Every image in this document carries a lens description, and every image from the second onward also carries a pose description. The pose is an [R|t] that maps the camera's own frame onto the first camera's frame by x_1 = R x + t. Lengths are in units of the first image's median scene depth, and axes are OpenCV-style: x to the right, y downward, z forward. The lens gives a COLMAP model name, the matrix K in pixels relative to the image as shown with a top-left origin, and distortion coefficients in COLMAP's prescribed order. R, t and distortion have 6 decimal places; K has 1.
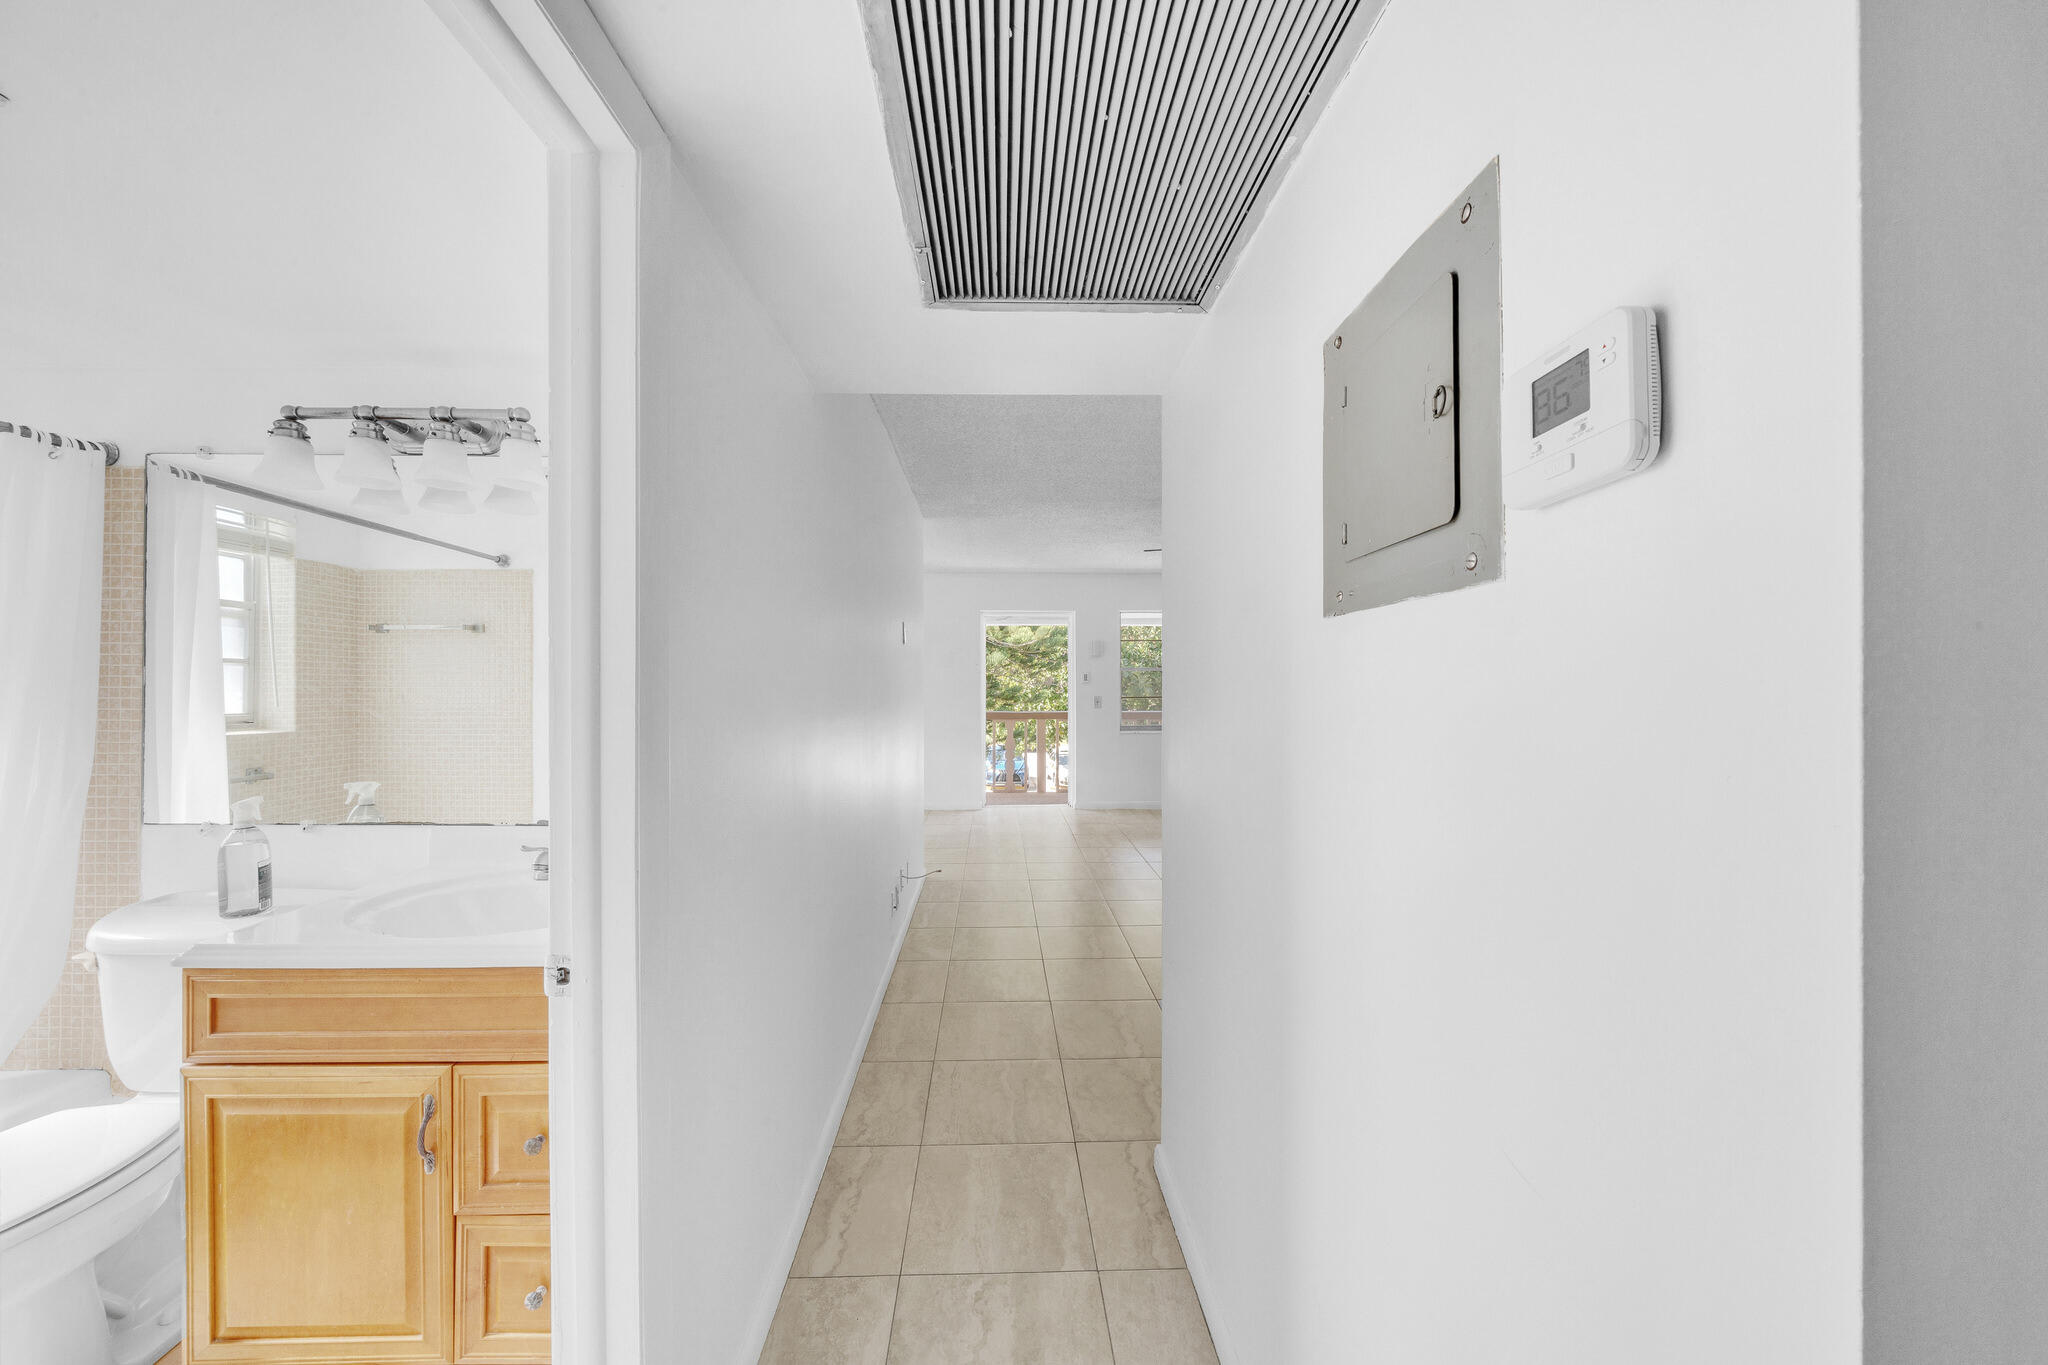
lens RADIAL K [[709.7, 0, 999.5], [0, 709.7, 683.9], [0, 0, 1]] dist [-0.007614, 0.000121]
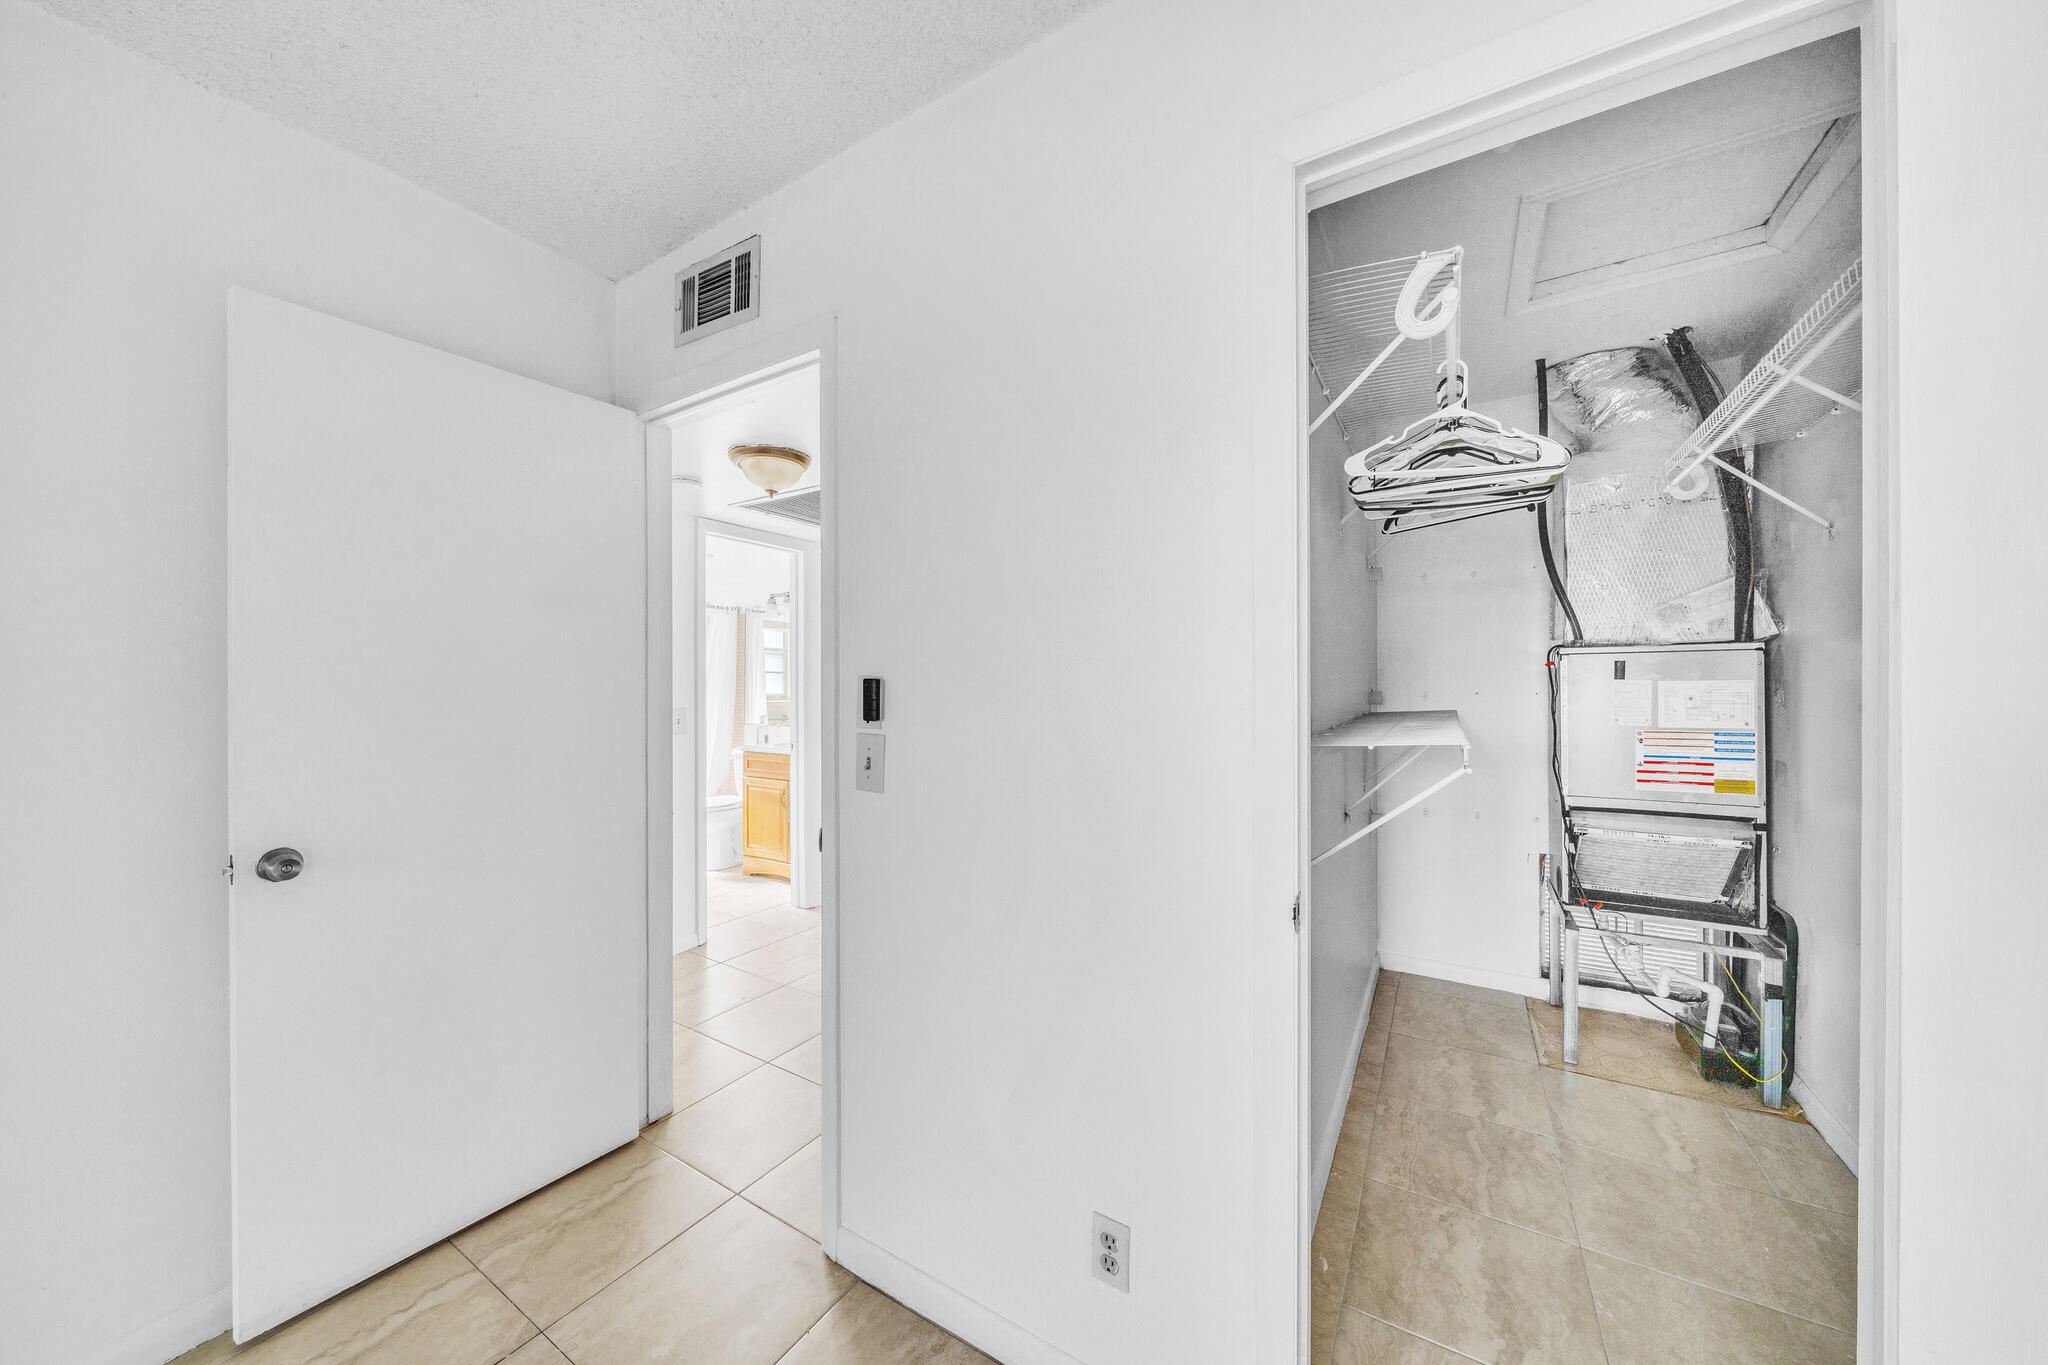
lens RADIAL K [[737.4, 0, 1024.0], [0, 737.4, 682.5], [0, 0, 1]] dist [-0.083843, -0.000003]
pose [[0.837216, -0.002278, -0.546868, 1.659674], [0.000915, 0.999996, -0.002766, 0.019500], [0.546872, 0.001816, 0.837214, -1.082033]]
